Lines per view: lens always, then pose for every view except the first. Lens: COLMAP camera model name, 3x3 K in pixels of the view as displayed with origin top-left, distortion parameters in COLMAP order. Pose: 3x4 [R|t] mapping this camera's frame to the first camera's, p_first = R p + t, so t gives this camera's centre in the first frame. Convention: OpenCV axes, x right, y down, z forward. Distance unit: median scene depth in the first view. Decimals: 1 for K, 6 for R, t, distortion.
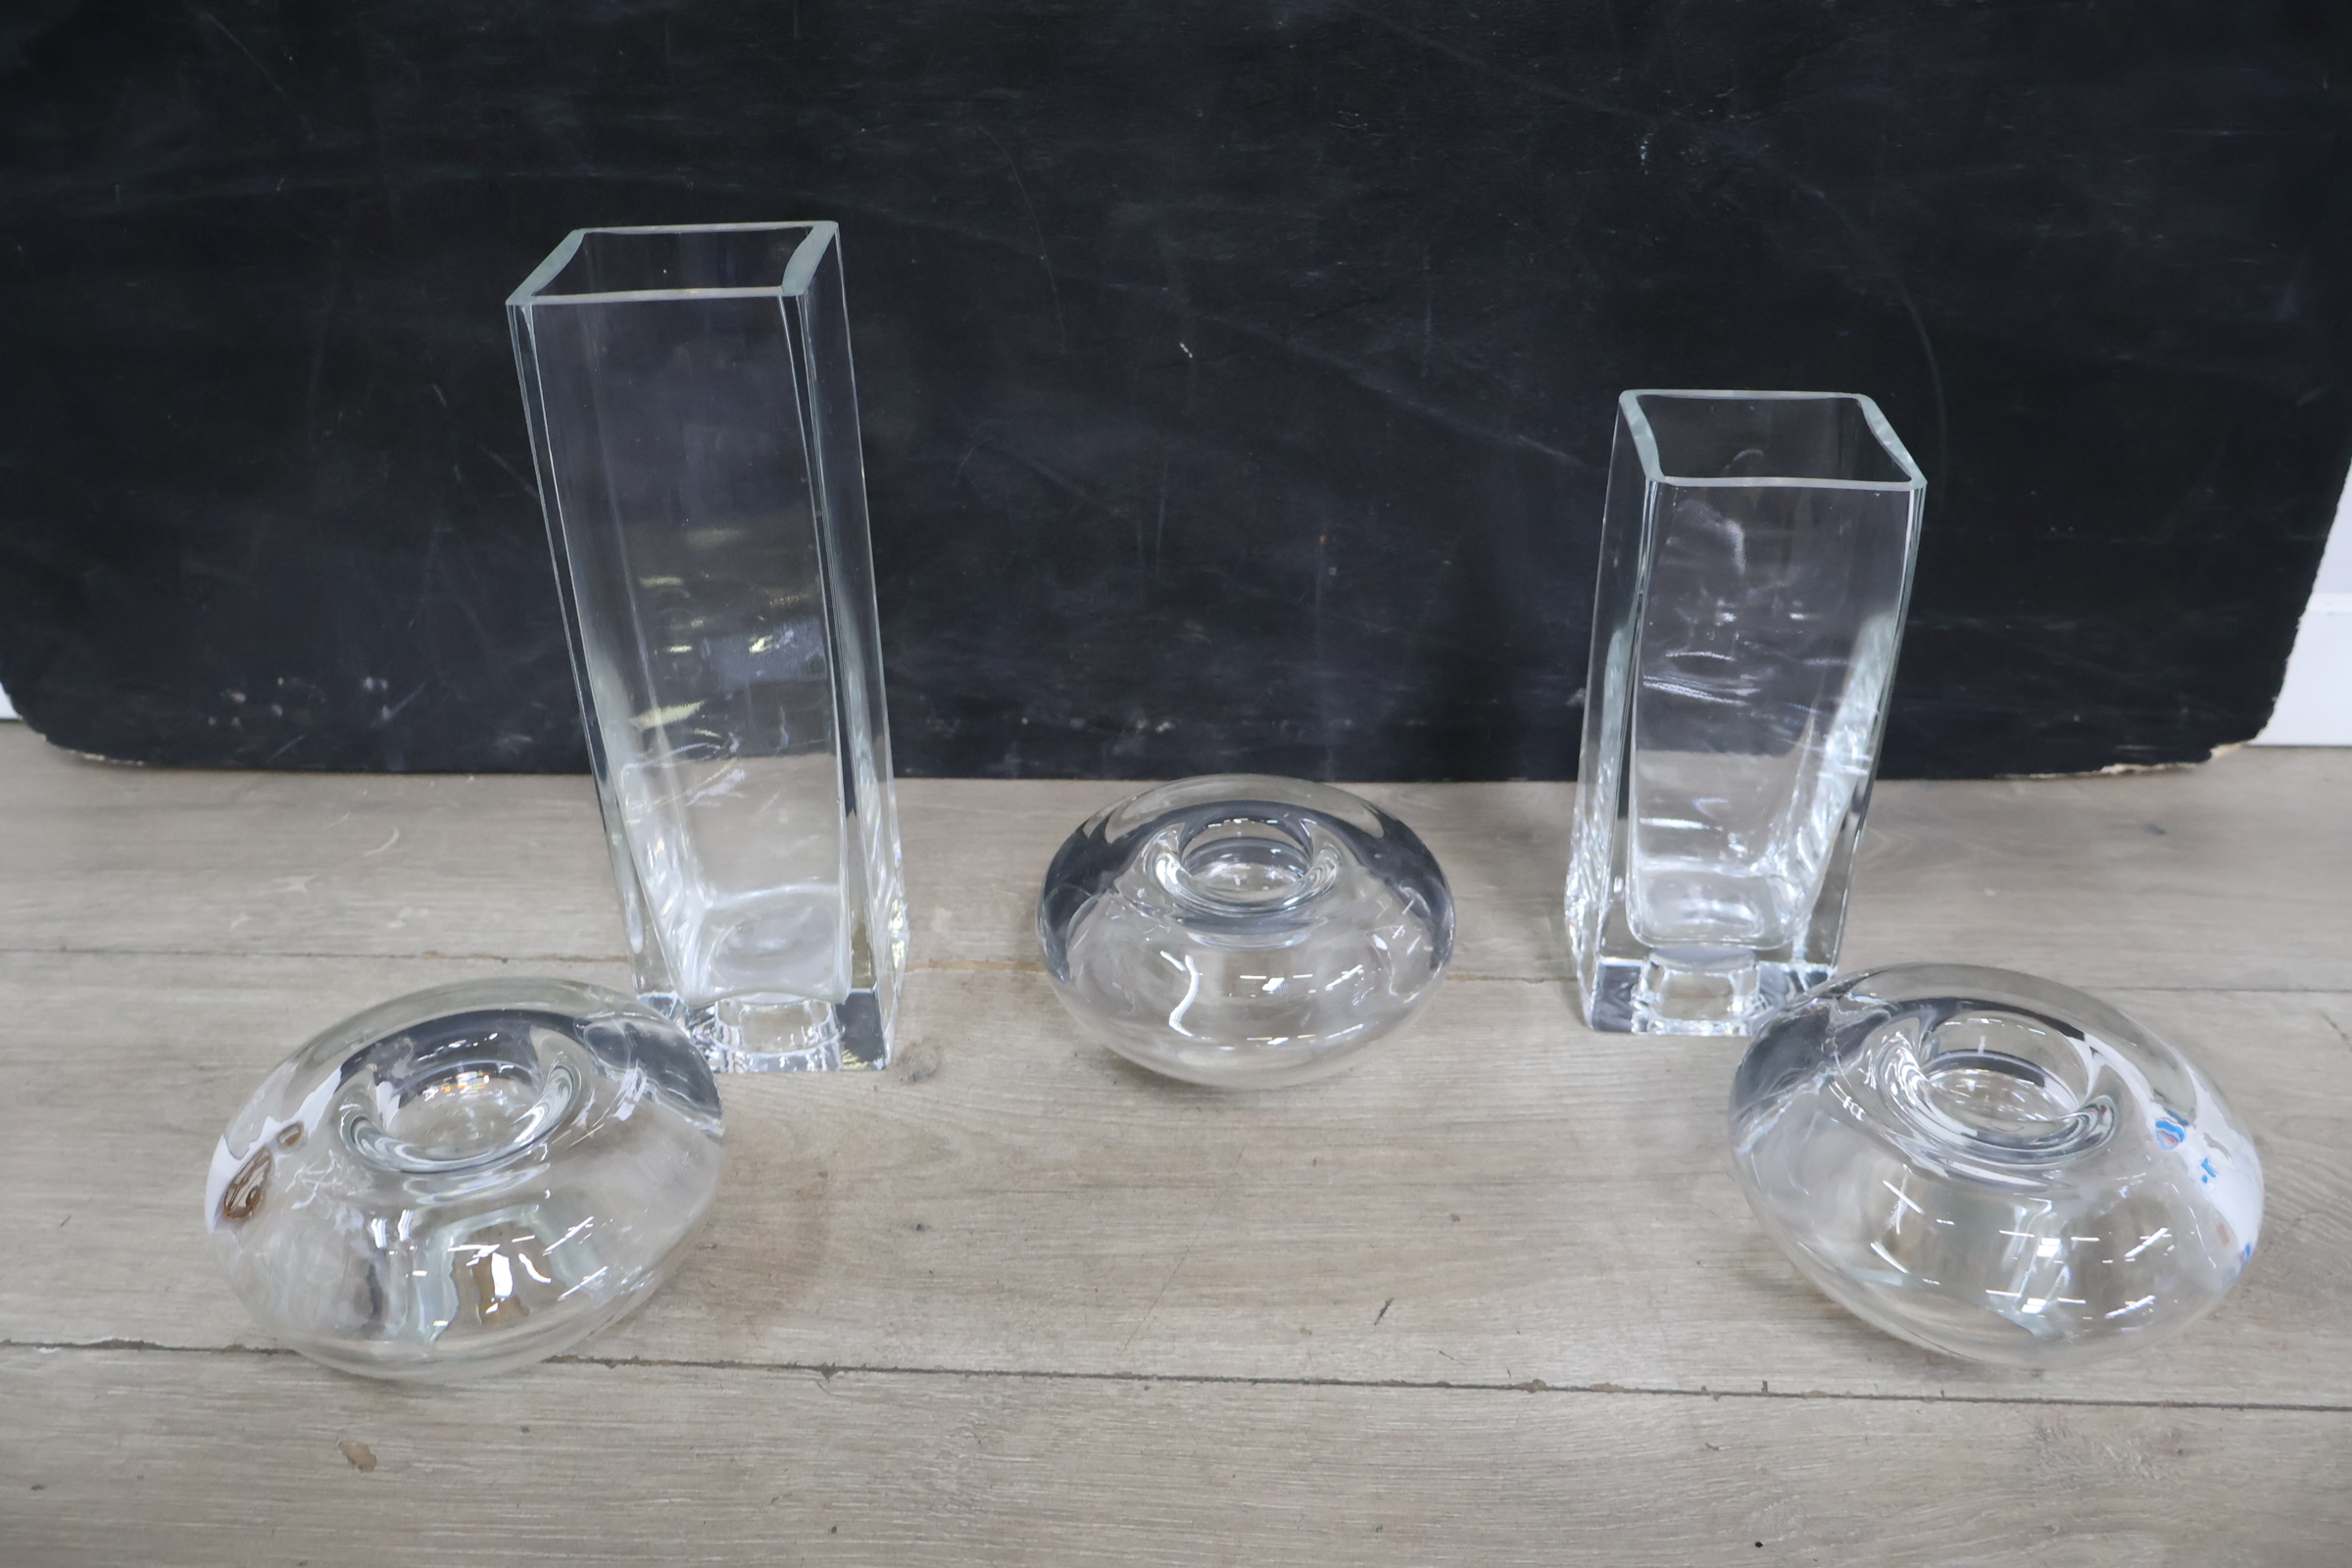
lens RADIAL K [[1993.9, 0, 1178.1], [0, 1993.9, 790.2], [0, 0, 1]] dist [-0.003632, 0.001212]
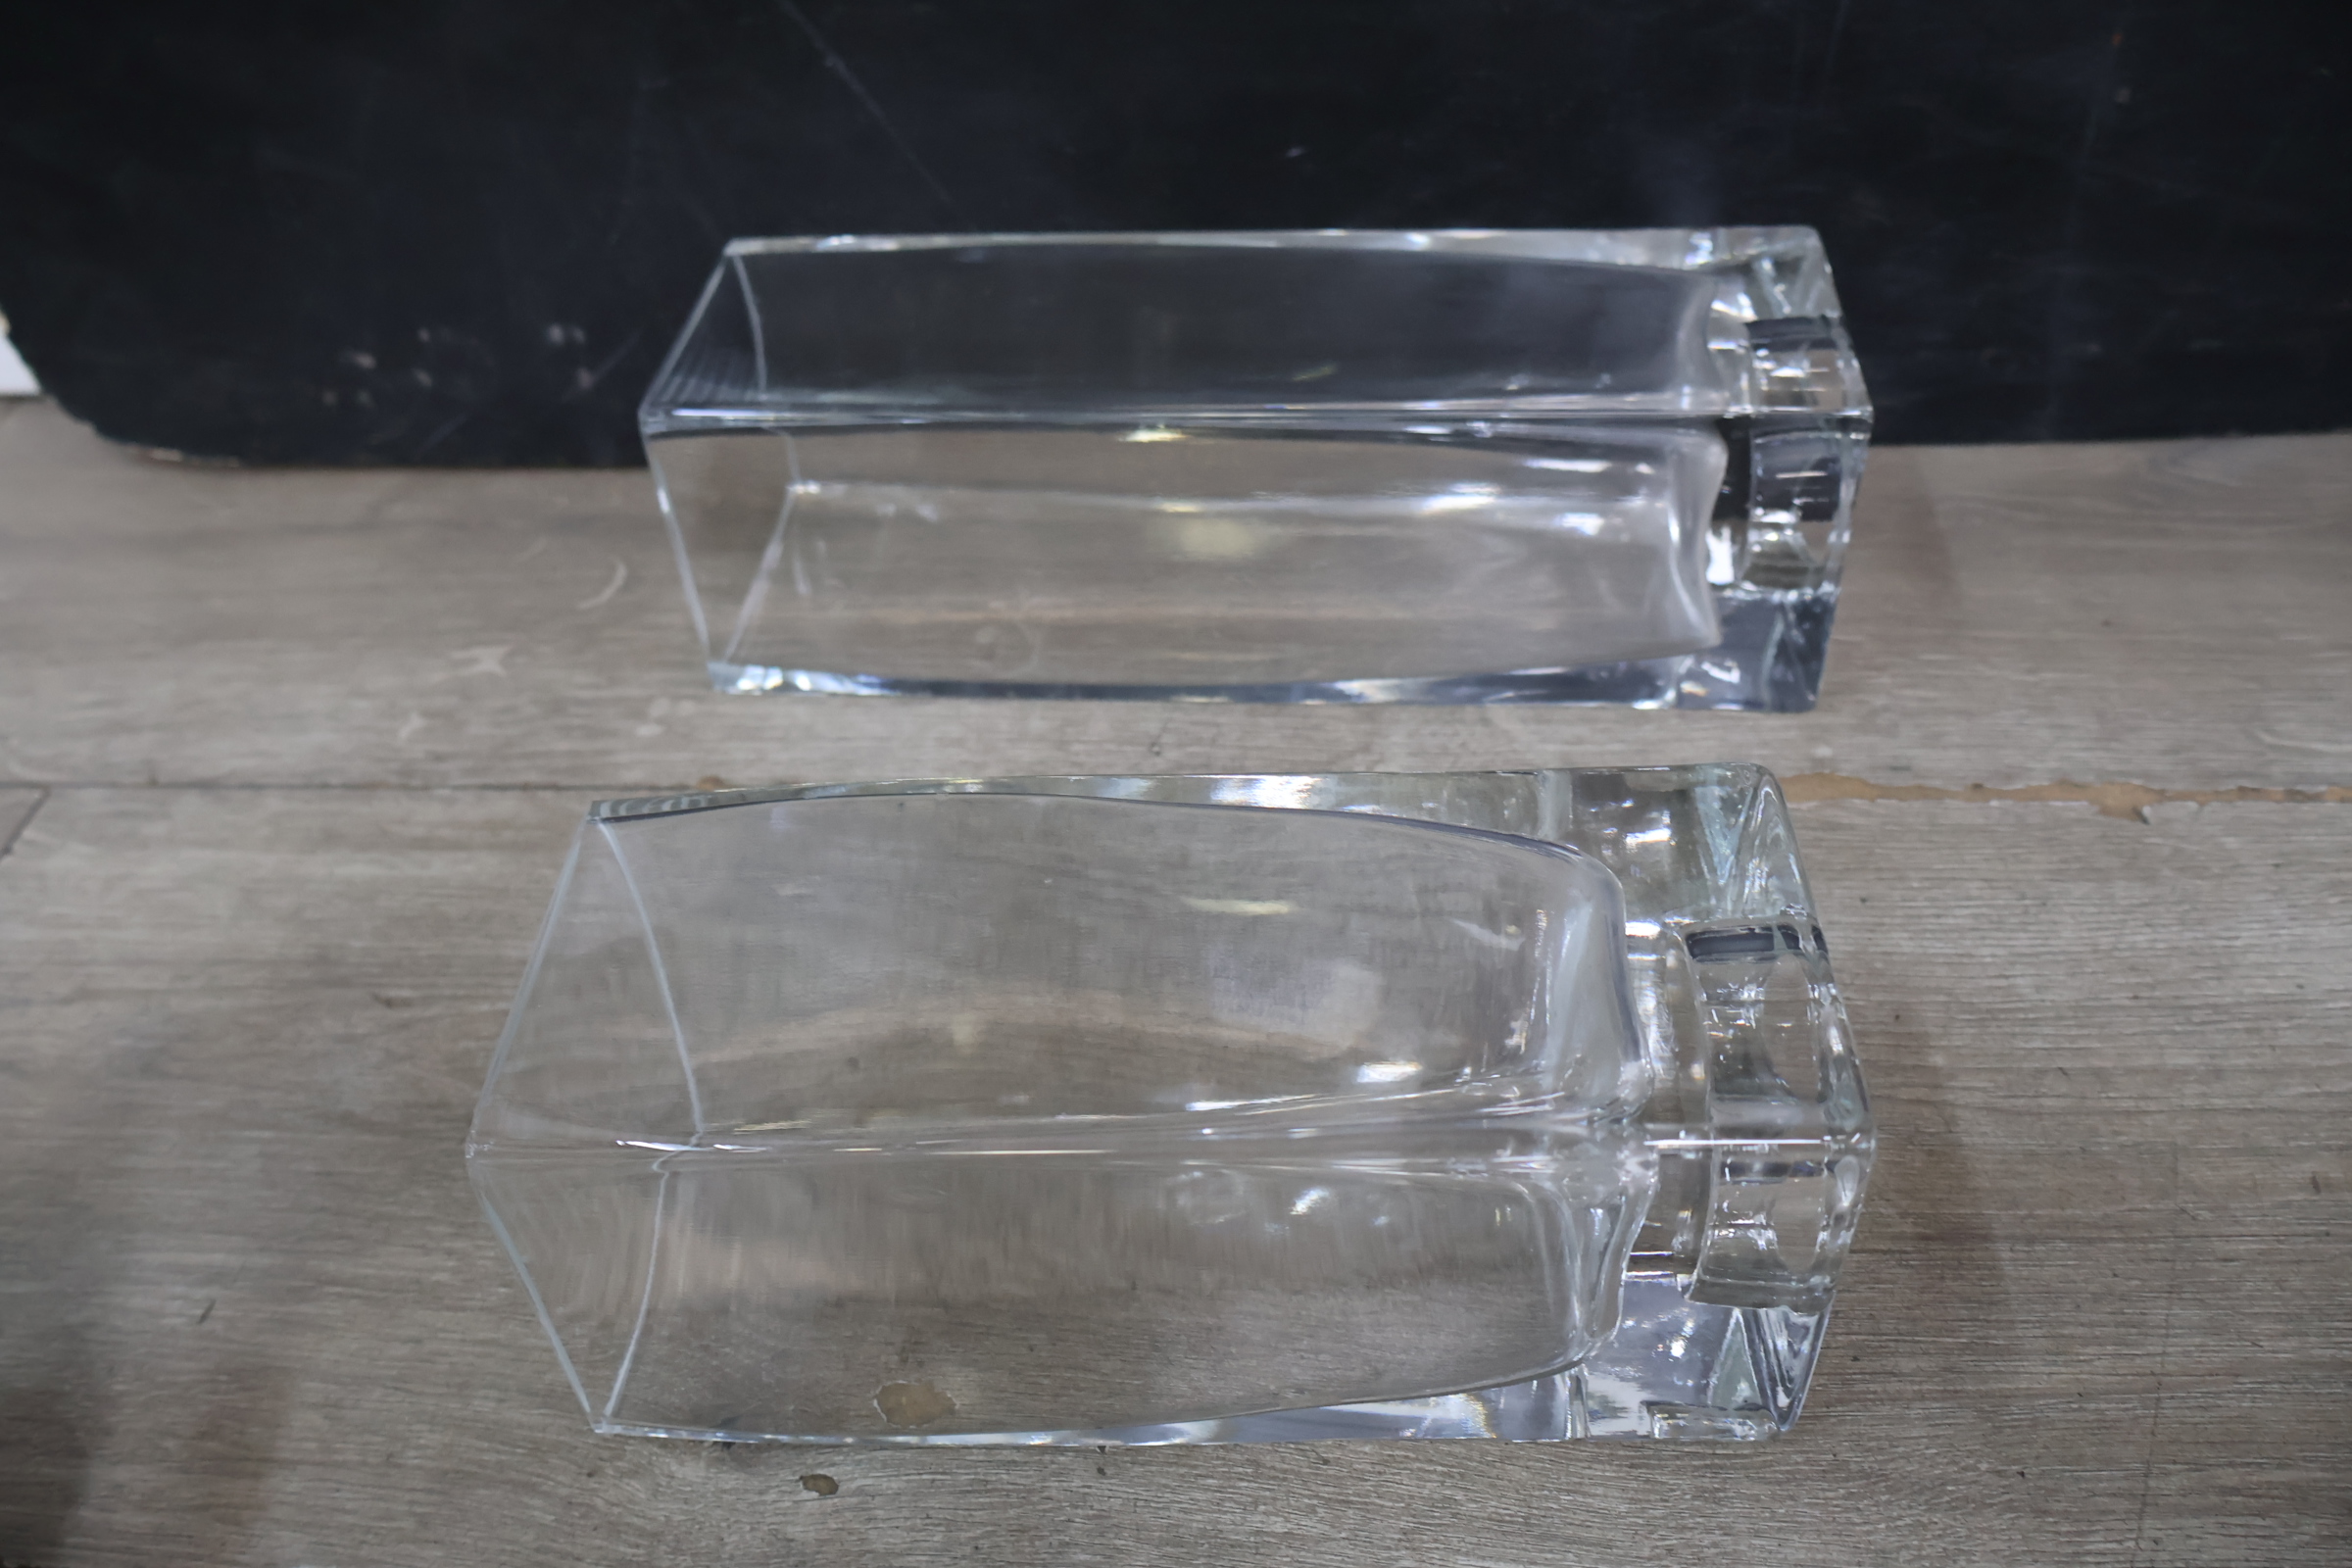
lens RADIAL K [[1993.9, 0, 1163.7], [0, 1993.9, 768.9], [0, 0, 1]] dist [-0.003632, 0.001212]
pose [[0.997959, -0.019599, -0.060769, -0.207923], [0.032088, 0.976755, 0.211941, -0.056842], [0.055203, -0.213459, 0.975391, 0.419273]]
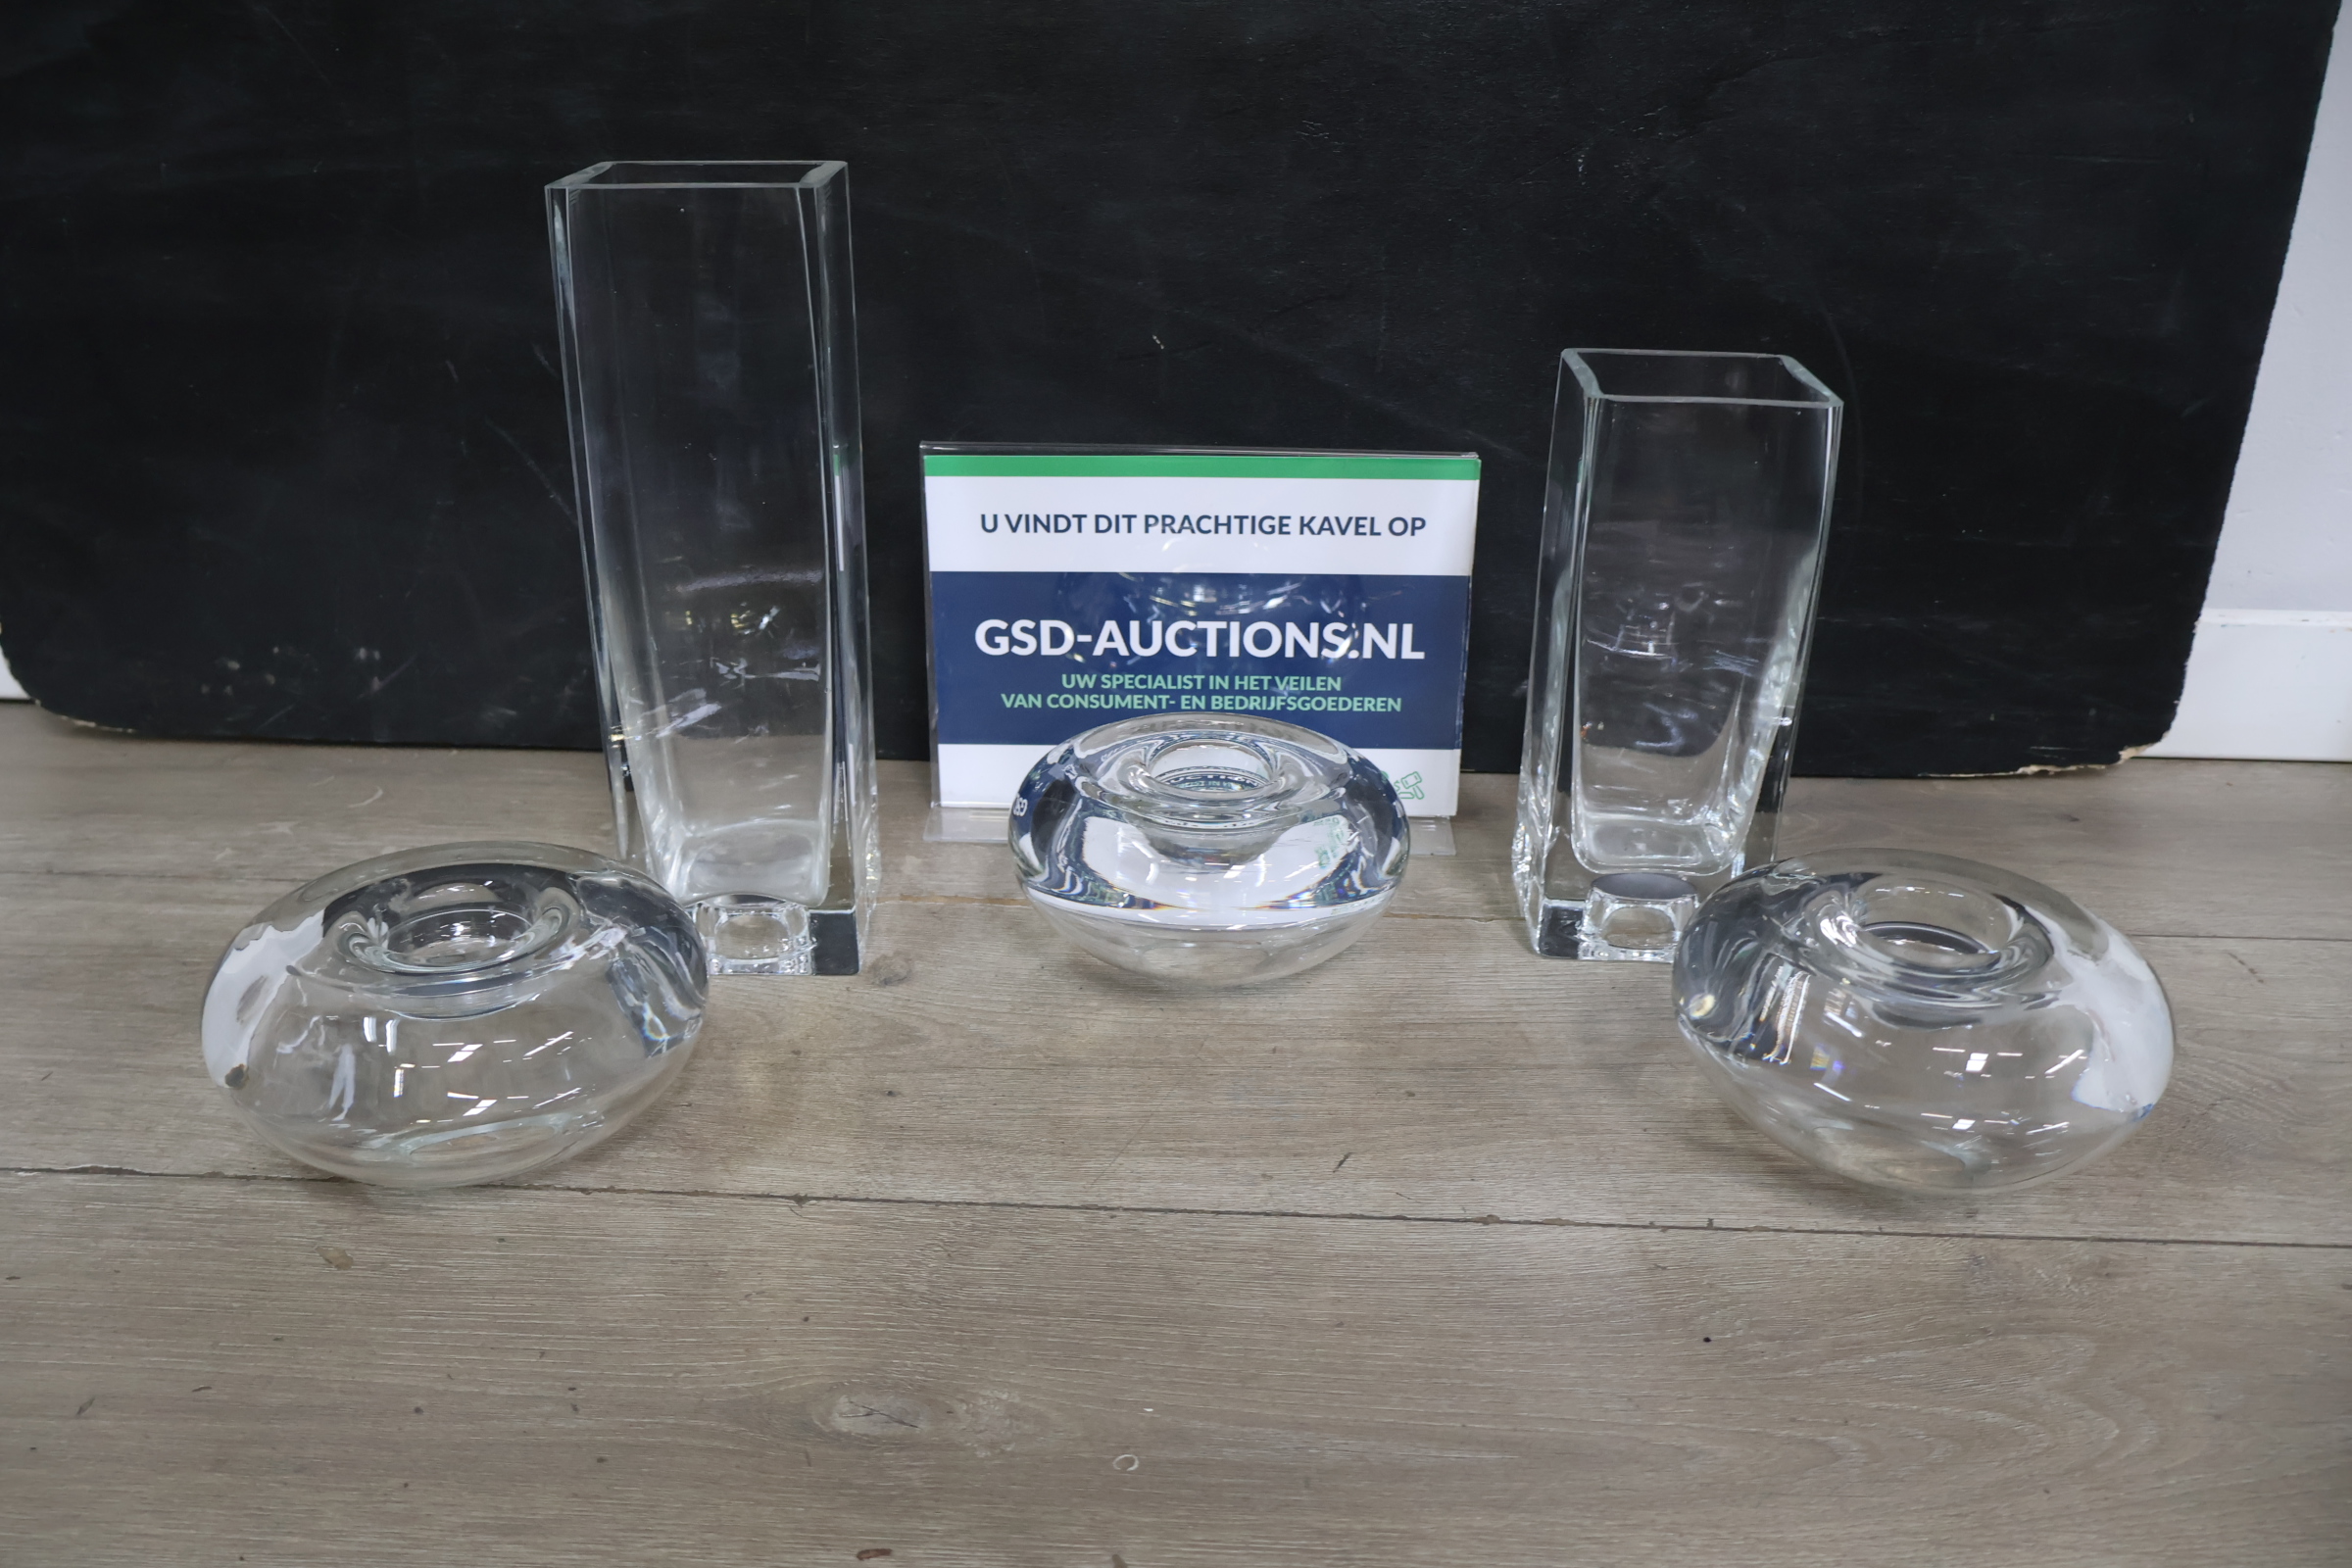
lens RADIAL K [[1993.9, 0, 1168.7], [0, 1993.9, 785.0], [0, 0, 1]] dist [-0.003632, 0.001212]
pose [[0.999451, 0.020987, 0.025628, -0.014362], [-0.017568, 0.991745, -0.127017, 0.169569], [-0.028082, 0.126497, 0.991569, -0.037767]]
